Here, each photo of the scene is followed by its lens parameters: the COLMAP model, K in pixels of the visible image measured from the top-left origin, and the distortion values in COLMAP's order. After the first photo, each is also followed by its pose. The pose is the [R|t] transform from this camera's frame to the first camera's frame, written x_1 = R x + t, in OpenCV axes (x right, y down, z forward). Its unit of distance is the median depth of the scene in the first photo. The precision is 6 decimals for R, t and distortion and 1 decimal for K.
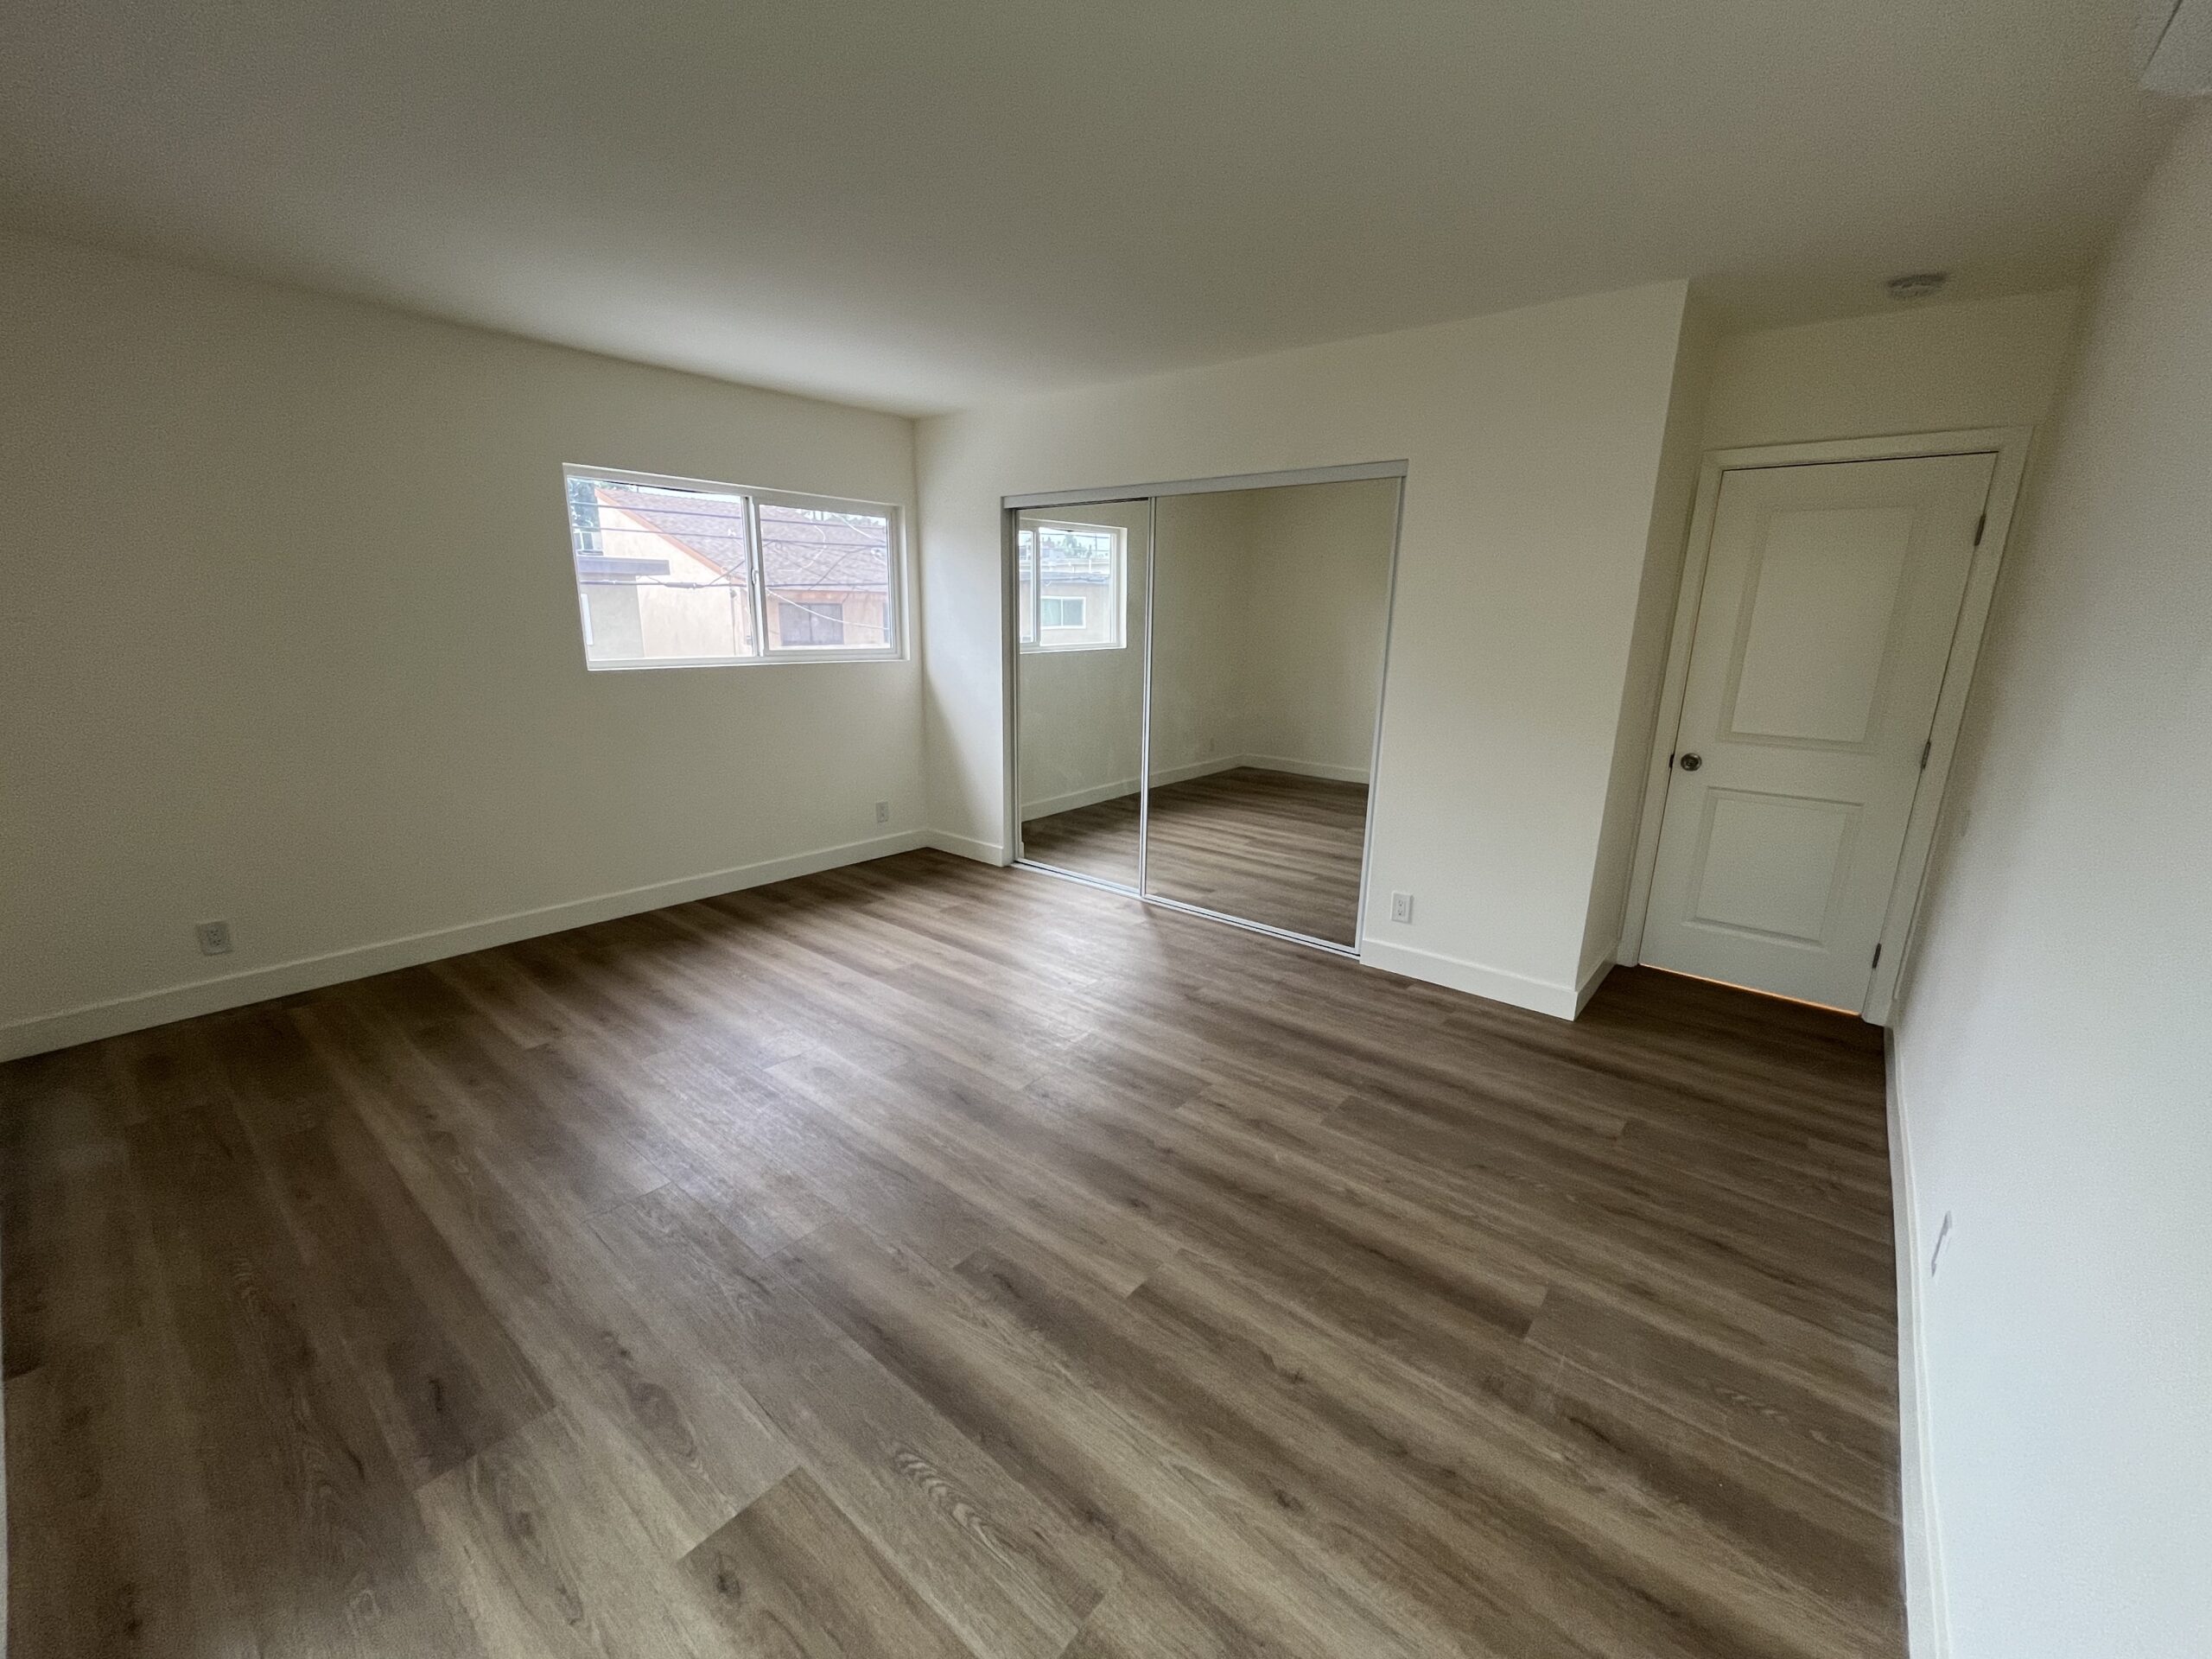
lens RADIAL K [[875.7, 0, 1096.6], [0, 875.7, 857.3], [0, 0, 1]] dist [-0.002825, -0.000223]
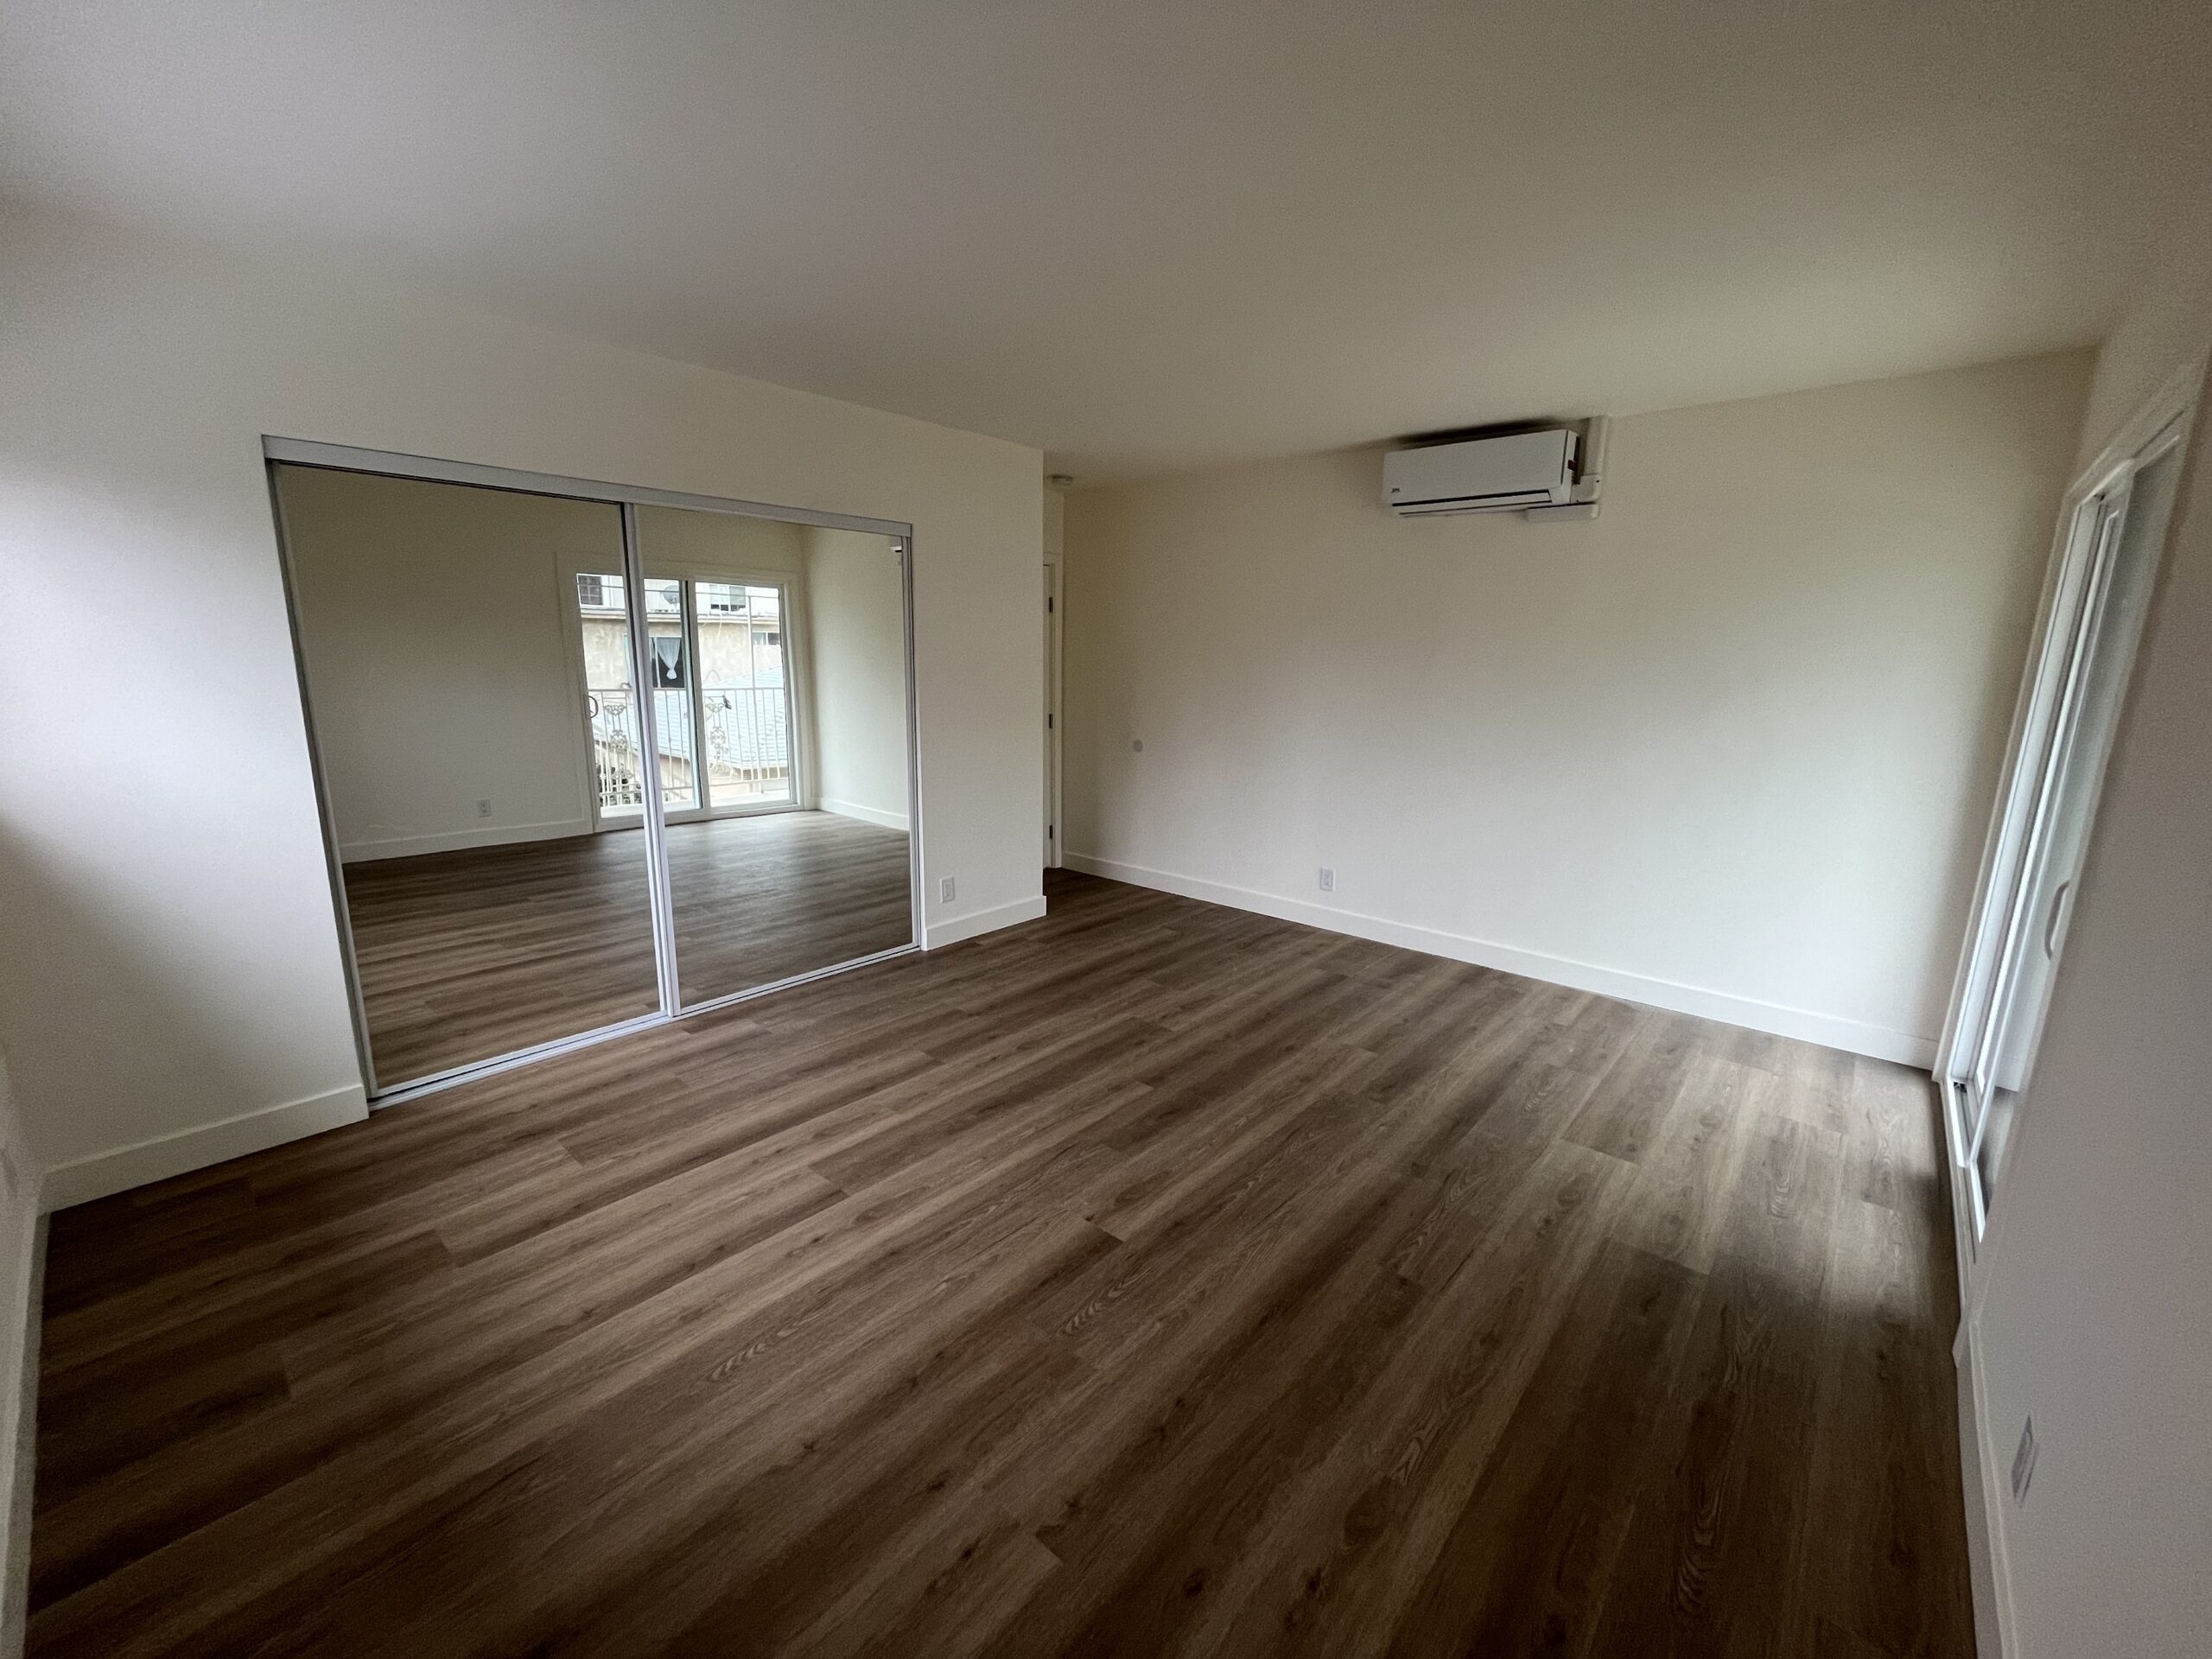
lens RADIAL K [[897.8, 0, 1106.0], [0, 897.8, 829.5], [0, 0, 1]] dist [0.001420, 0.000375]
pose [[0.025676, -0.210349, 0.977289, -0.889400], [0.259675, 0.945456, 0.196675, -0.219427], [-0.965355, 0.248727, 0.078898, 0.701076]]
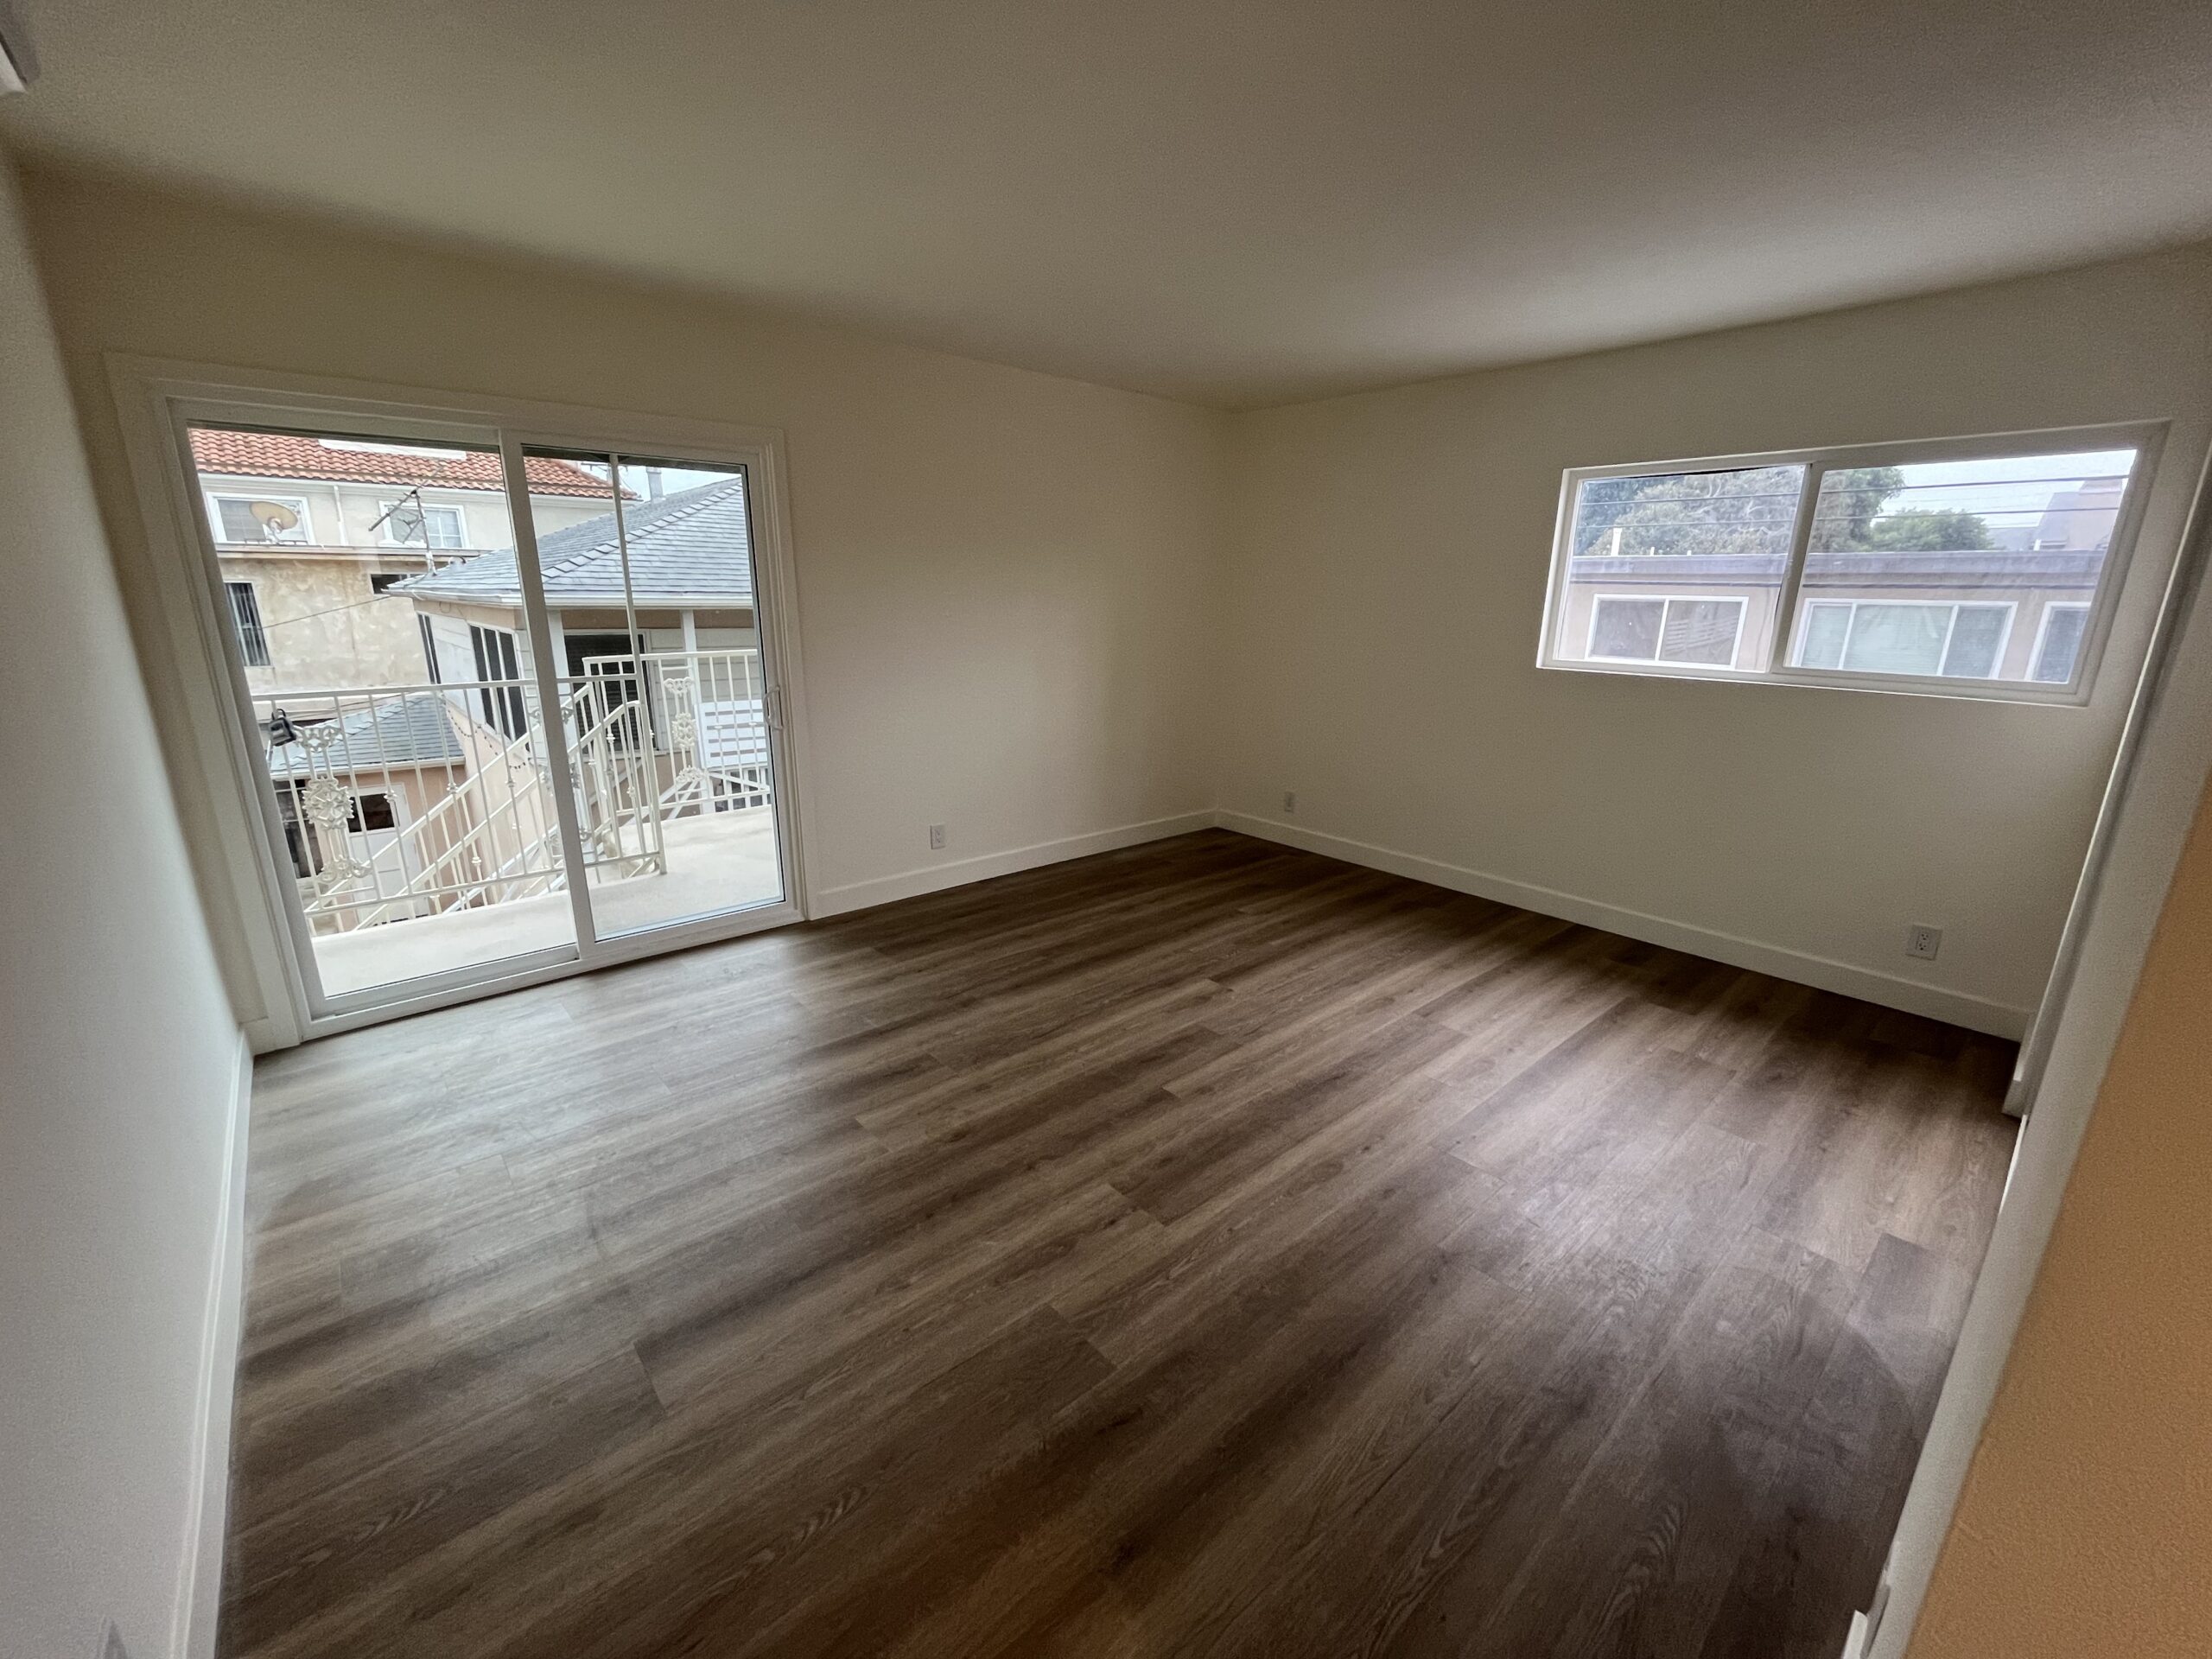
lens RADIAL K [[896.0, 0, 1103.0], [0, 896.0, 838.2], [0, 0, 1]] dist [-0.001328, 0.000307]
pose [[-0.156279, 0.238154, -0.958572, 0.639522], [-0.283408, 0.918875, 0.274496, -0.192571], [0.946180, 0.314565, -0.076106, 0.731537]]
